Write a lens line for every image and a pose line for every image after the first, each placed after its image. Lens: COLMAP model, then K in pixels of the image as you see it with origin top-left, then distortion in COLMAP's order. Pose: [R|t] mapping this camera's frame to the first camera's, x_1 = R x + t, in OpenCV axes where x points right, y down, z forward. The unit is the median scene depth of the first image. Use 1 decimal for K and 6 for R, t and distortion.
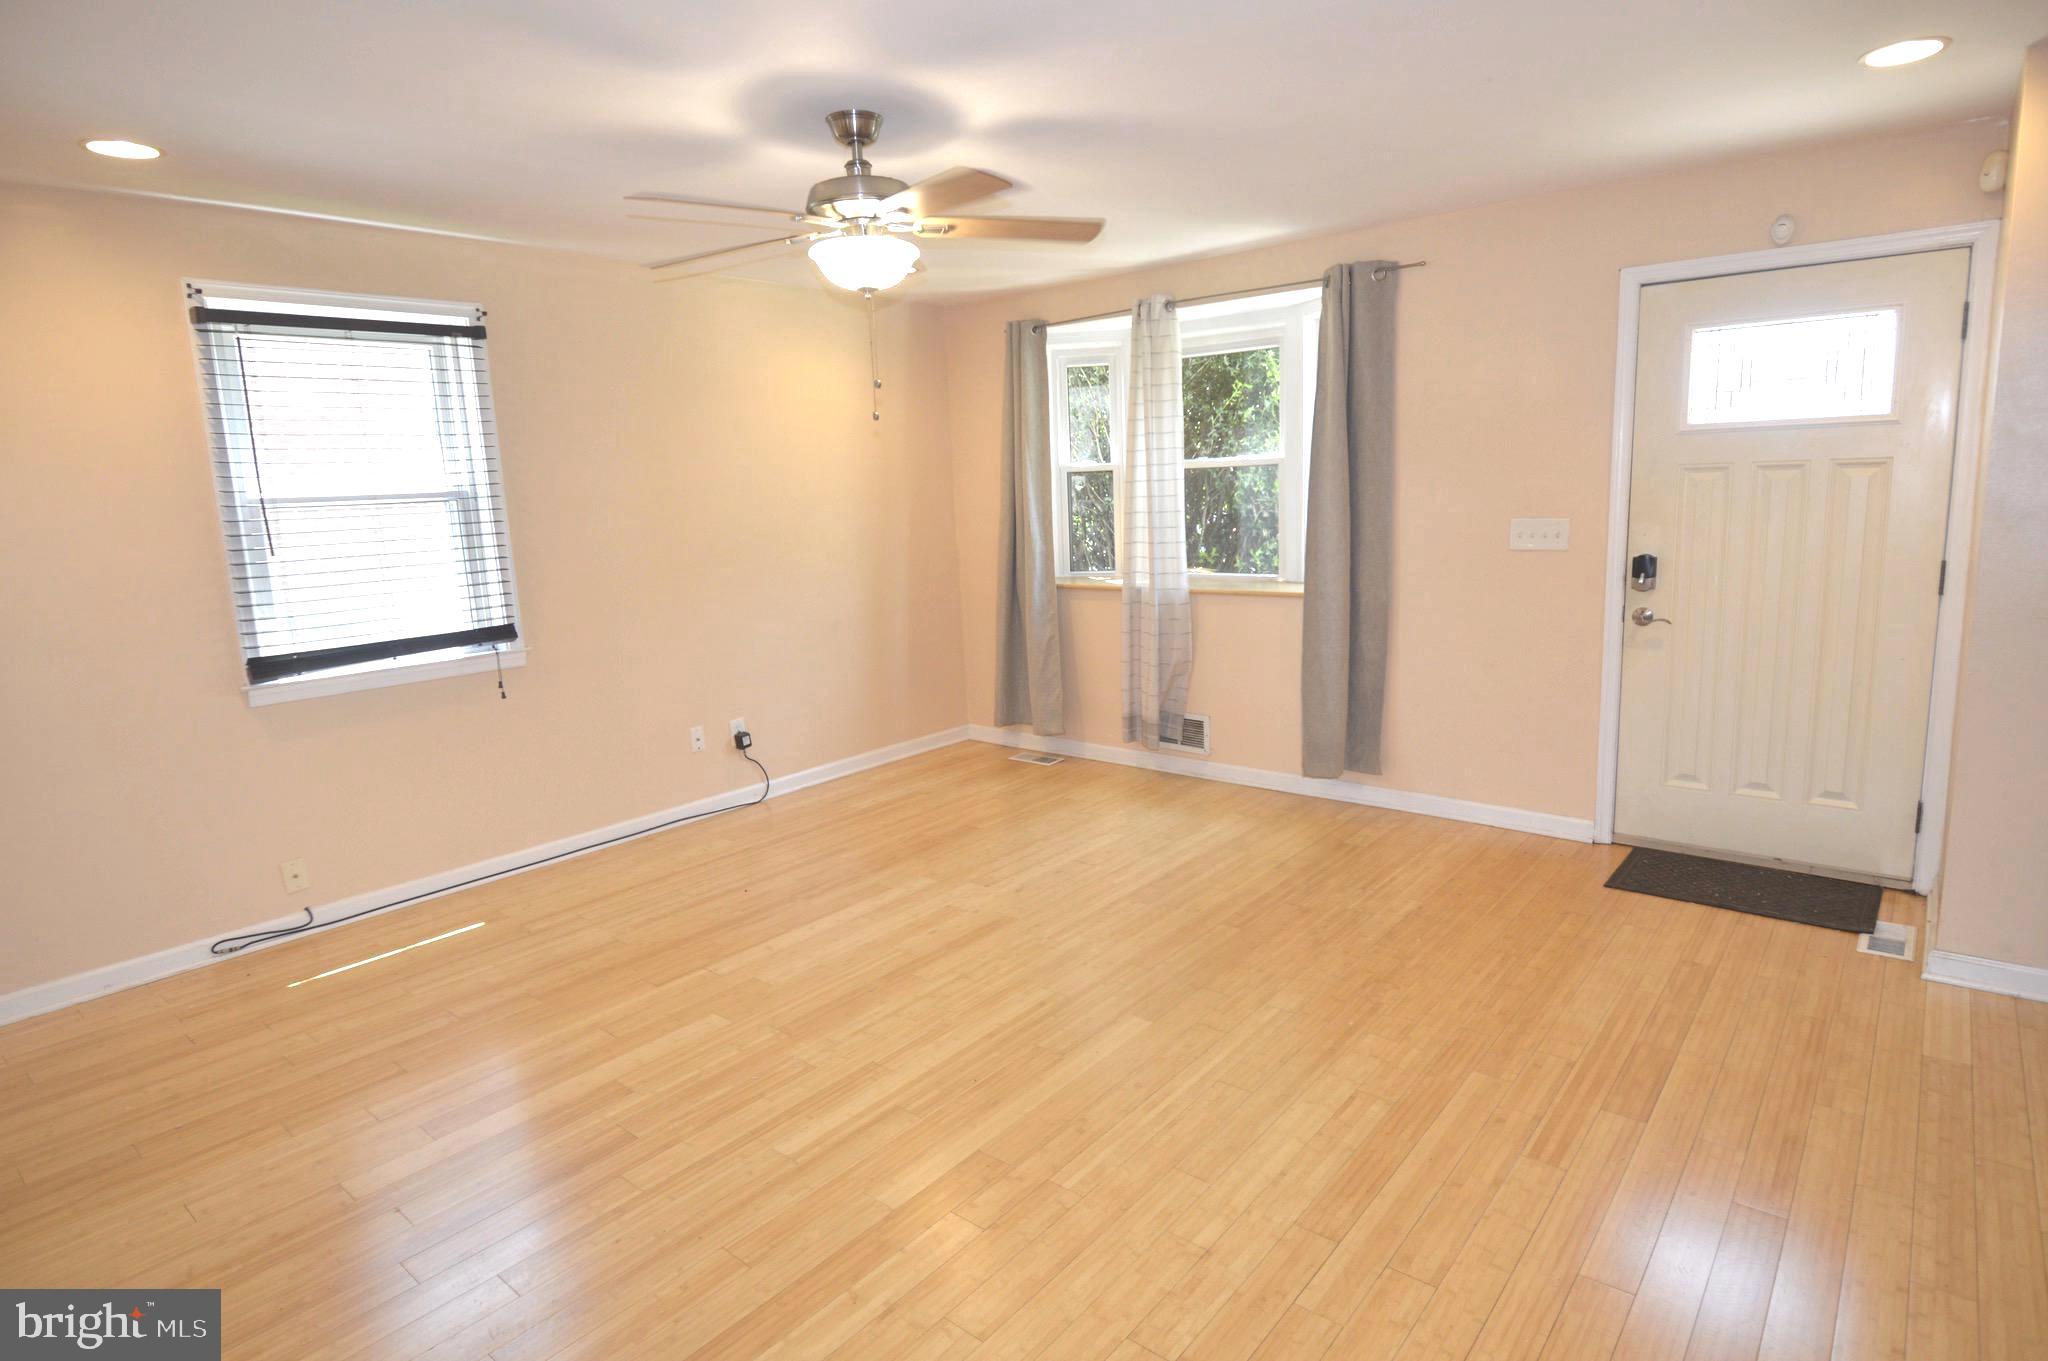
lens RADIAL K [[1091.7, 0, 1043.6], [0, 1091.7, 678.1], [0, 0, 1]] dist [0.013880, -0.021199]
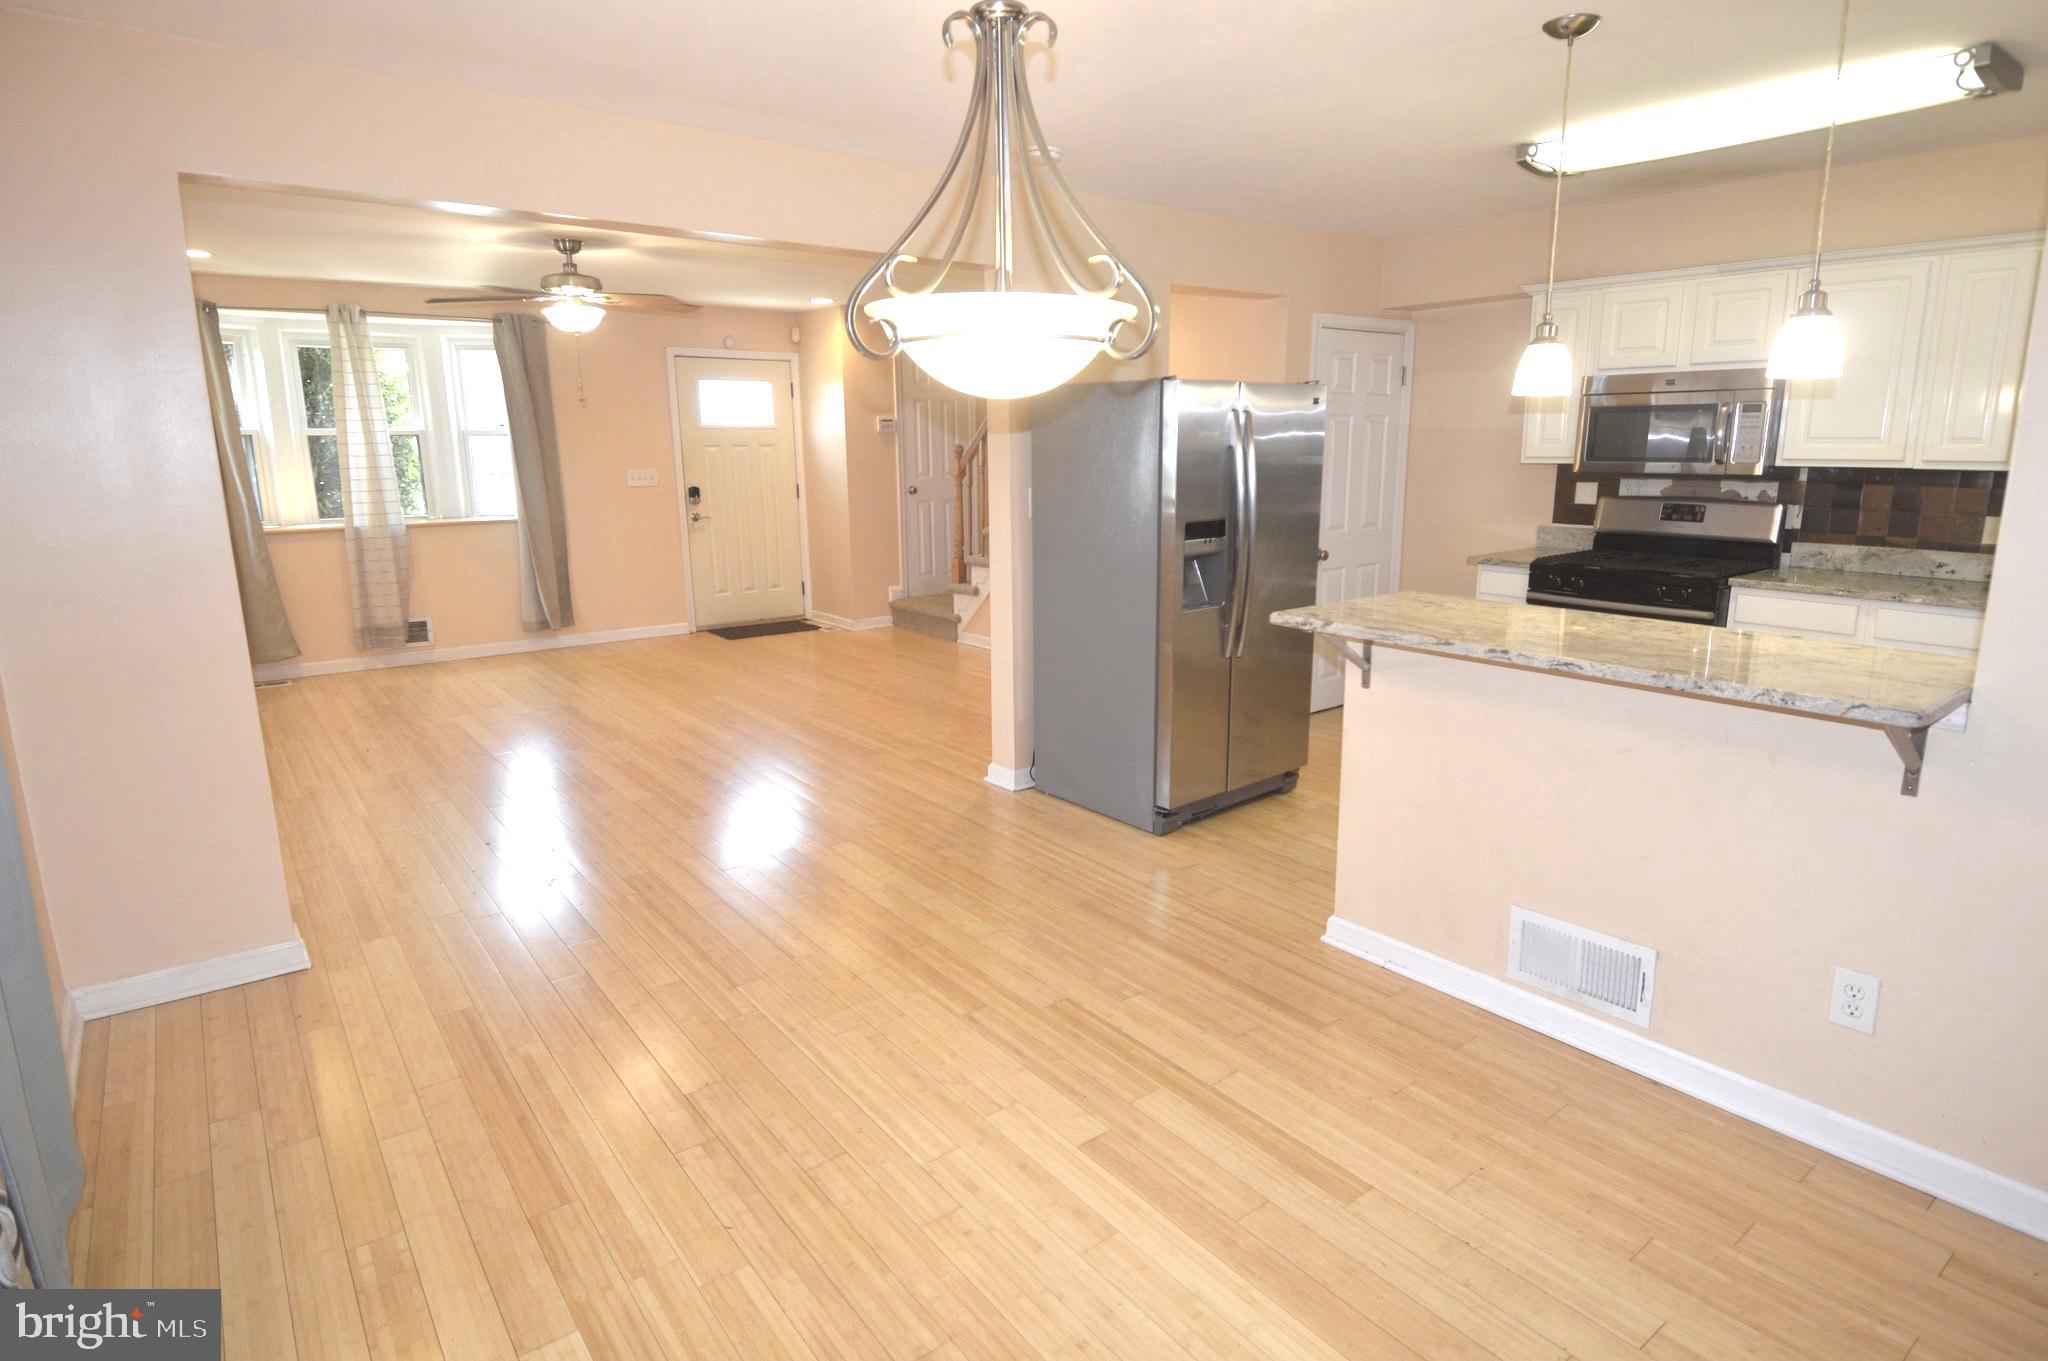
lens RADIAL K [[1091.7, 0, 1042.0], [0, 1091.7, 662.0], [0, 0, 1]] dist [0.013880, -0.021199]
pose [[0.216618, -0.160646, 0.962948, -1.446640], [0.169697, 0.977549, 0.124908, 0.069771], [-0.961395, 0.136352, 0.239016, -0.089648]]
